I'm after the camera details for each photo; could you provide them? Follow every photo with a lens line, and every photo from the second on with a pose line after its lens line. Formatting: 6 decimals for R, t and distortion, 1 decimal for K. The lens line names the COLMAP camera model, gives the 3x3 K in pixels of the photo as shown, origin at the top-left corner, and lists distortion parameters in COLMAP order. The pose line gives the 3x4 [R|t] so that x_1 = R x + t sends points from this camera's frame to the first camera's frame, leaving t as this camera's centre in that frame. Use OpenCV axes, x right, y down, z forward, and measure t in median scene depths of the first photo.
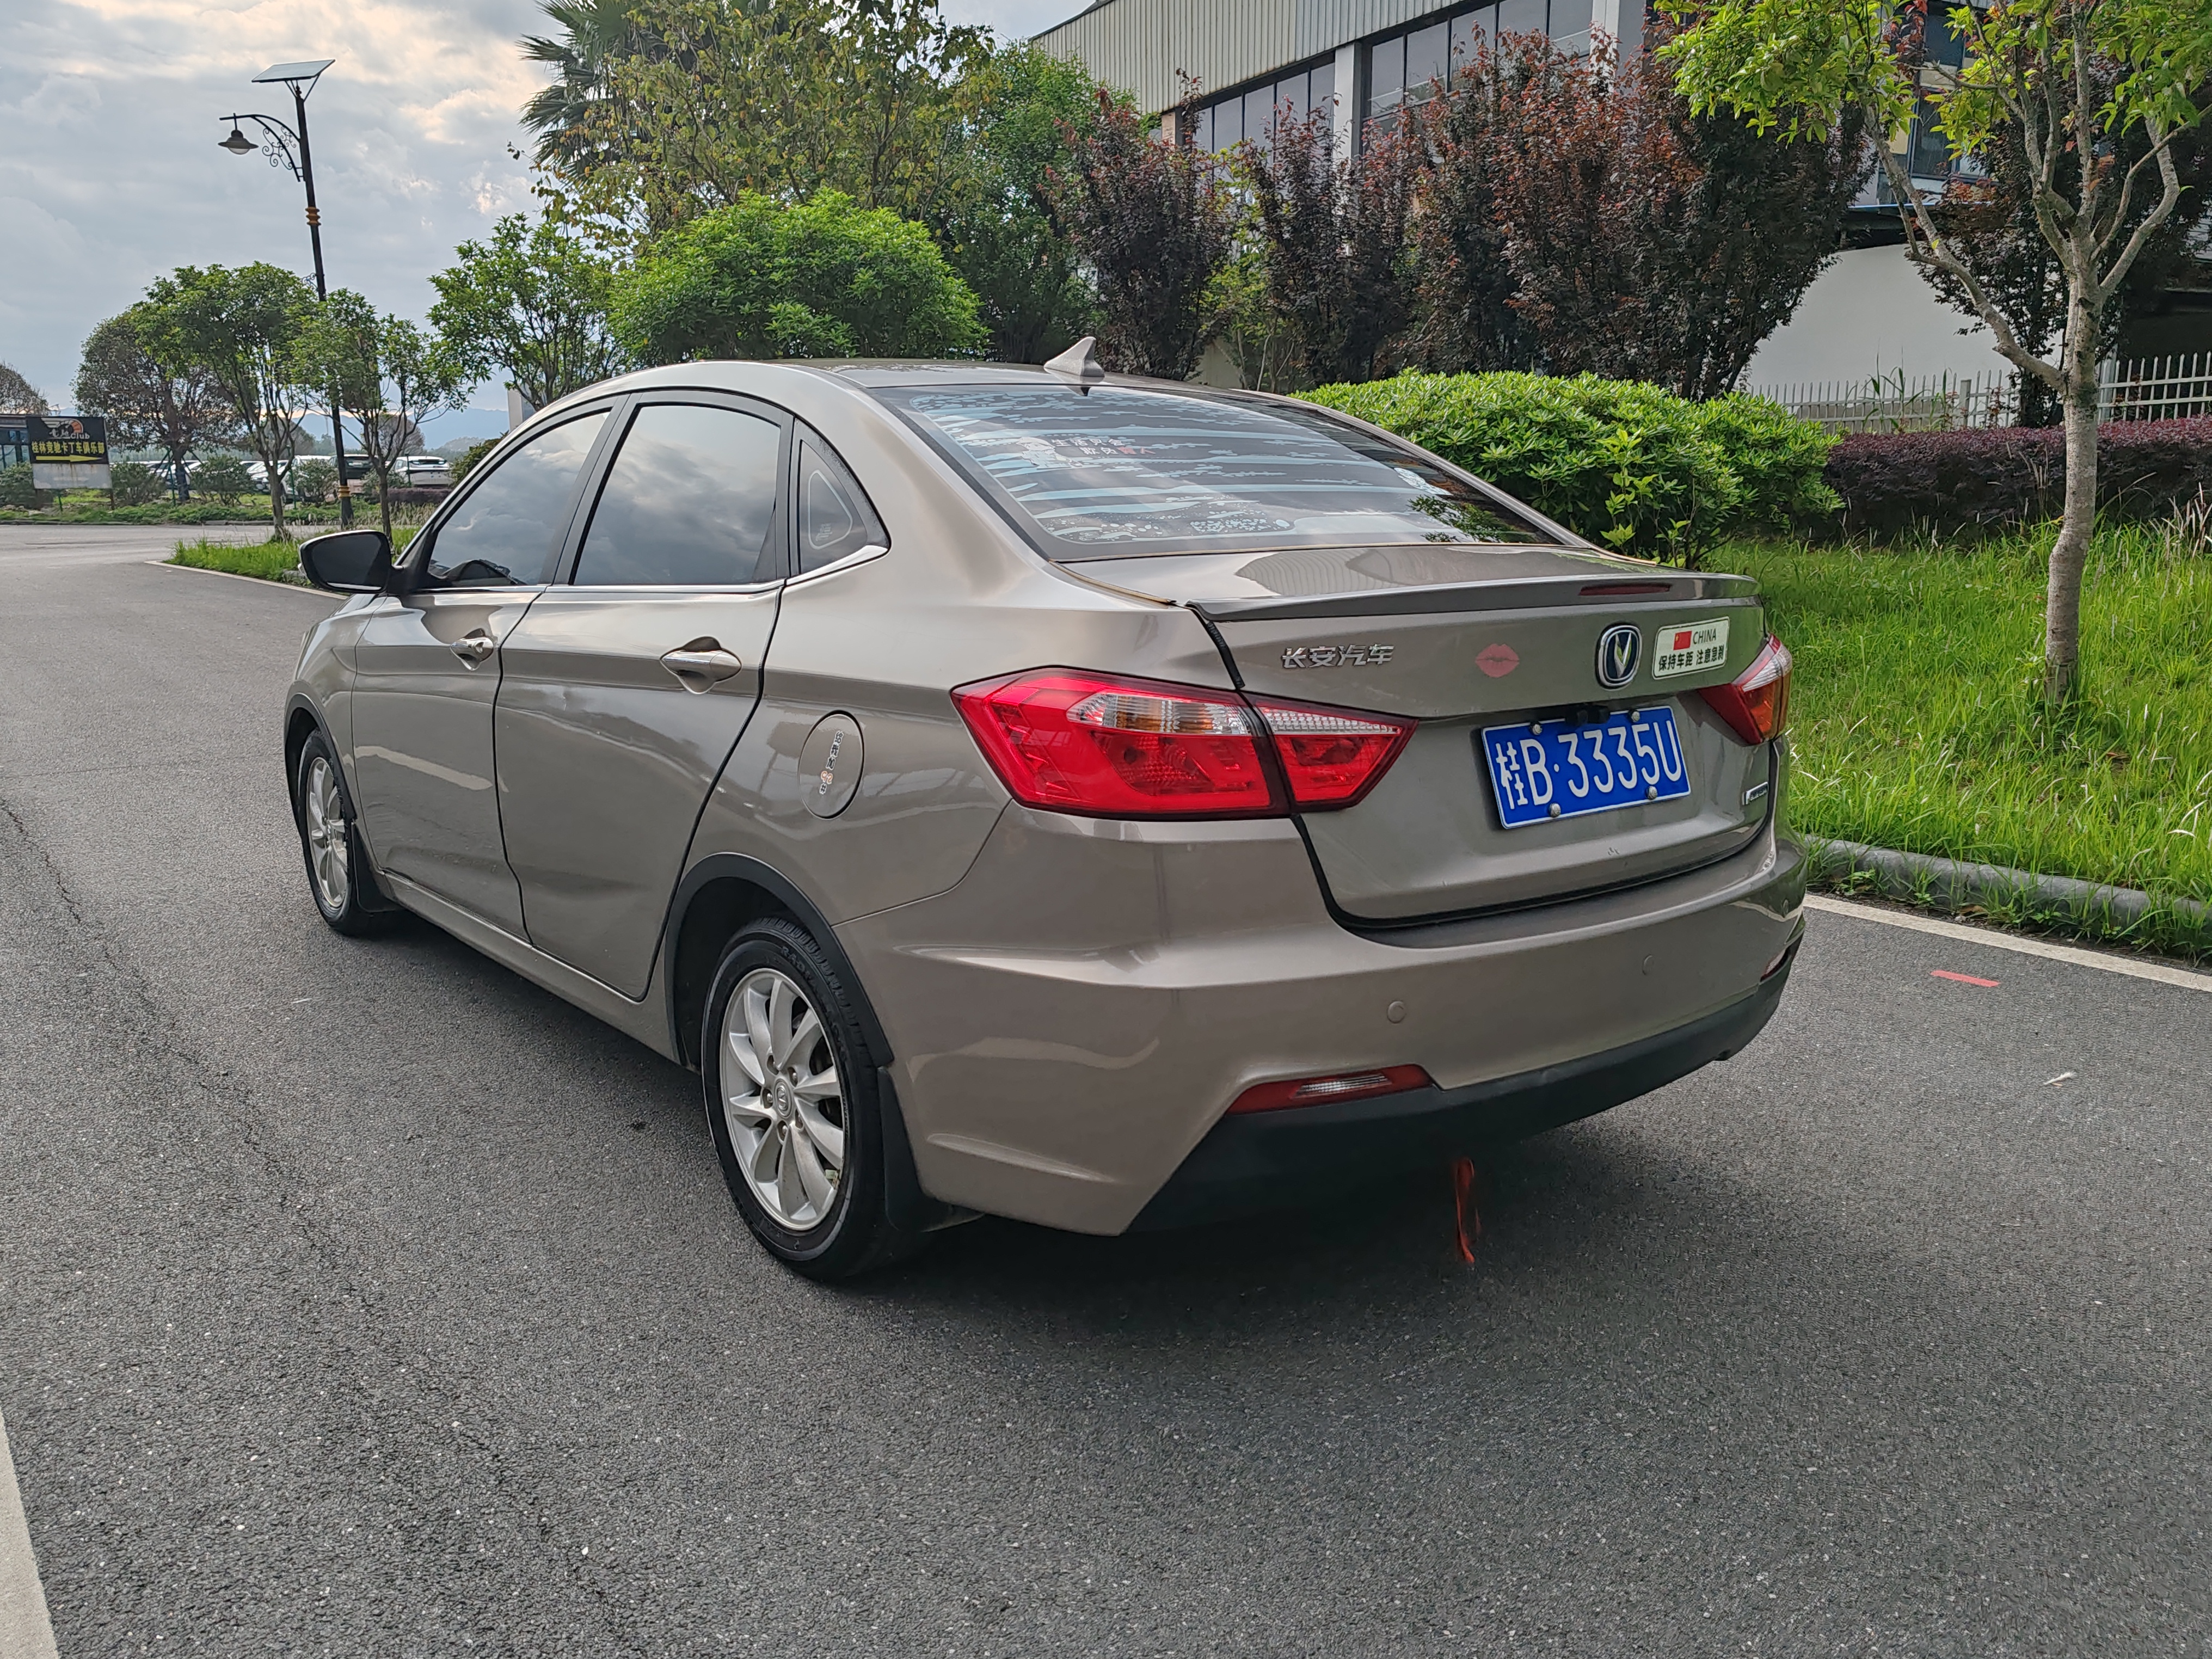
lens RADIAL K [[1695.0, 0, 1106.4], [0, 1695.0, 842.2], [0, 0, 1]] dist [0.035246, -0.024324]
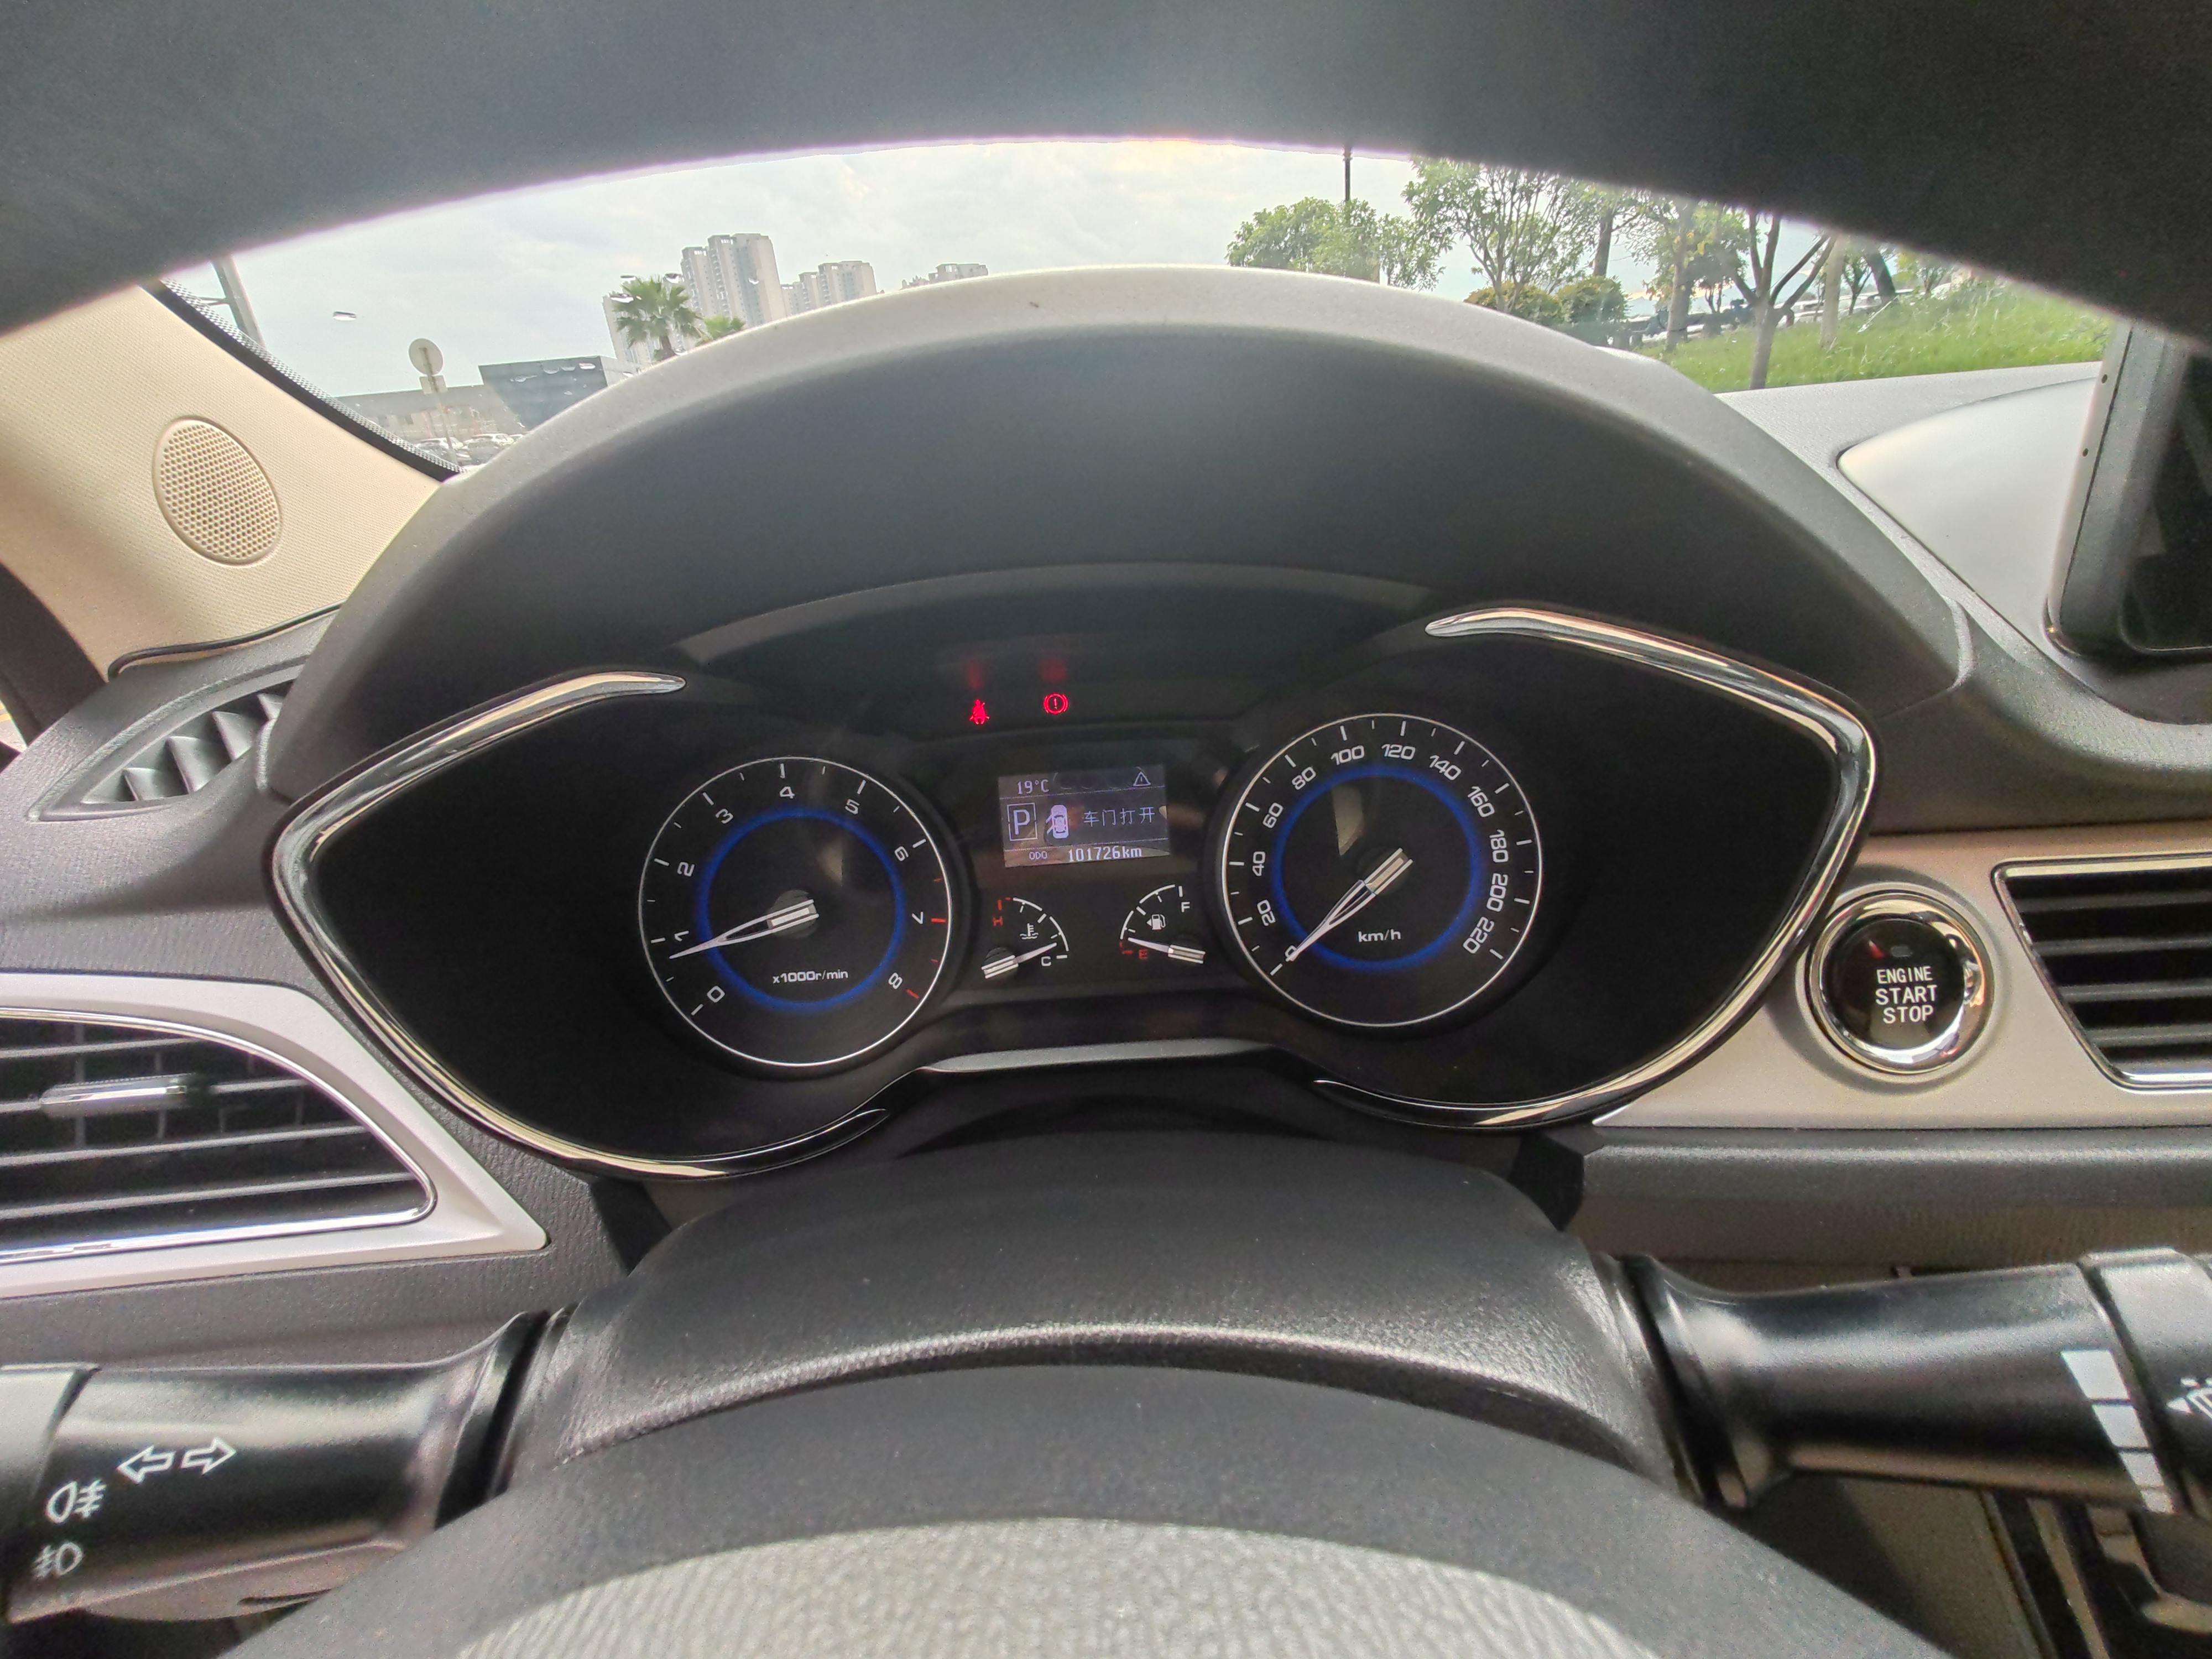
lens RADIAL K [[1004.9, 0, 1097.6], [0, 1004.9, 827.5], [0, 0, 1]] dist [0.003916, 0.000263]
pose [[0.785905, 0.179008, -0.591870, -0.467963], [-0.040701, 0.970080, 0.239351, -0.264550], [0.617007, -0.164018, 0.769676, 1.676070]]
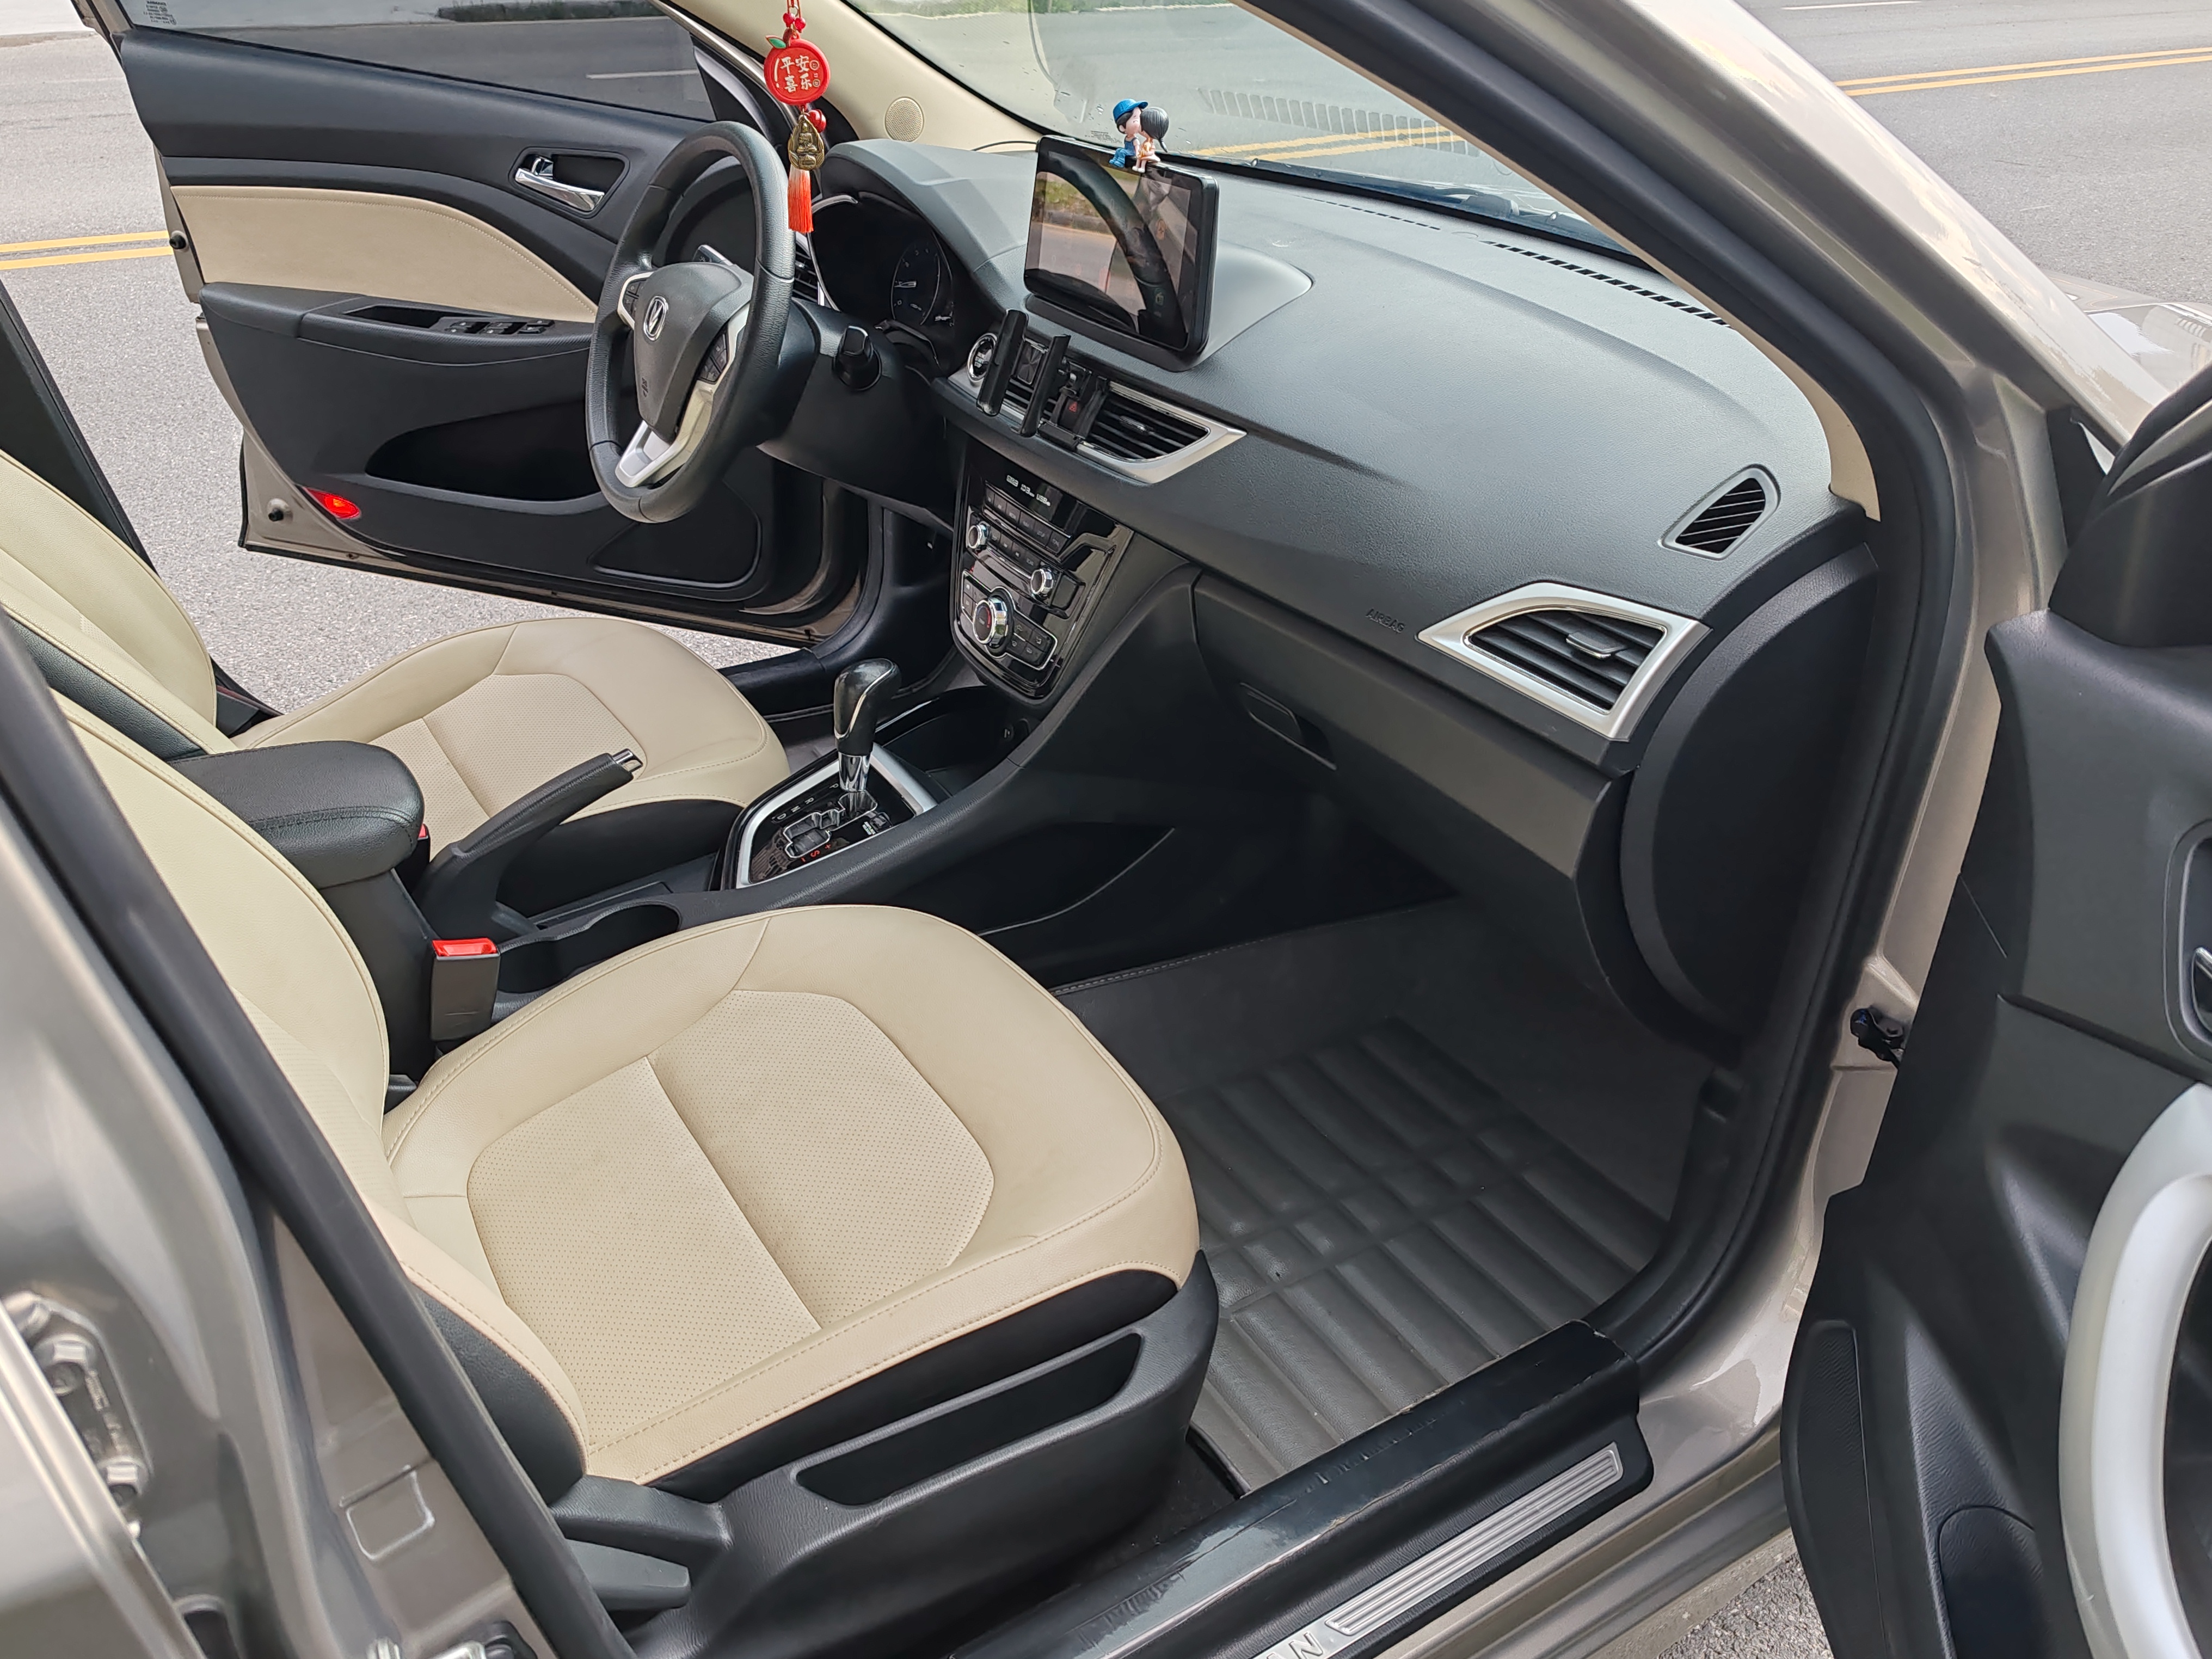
lens RADIAL K [[1696.3, 0, 1102.2], [0, 1696.3, 825.3], [0, 0, 1]] dist [0.040698, -0.028828]
pose [[-0.102815, 0.491286, -0.864909, 0.141863], [-0.220456, 0.836638, 0.501434, -0.406719], [0.969963, 0.242230, 0.022288, 1.858833]]
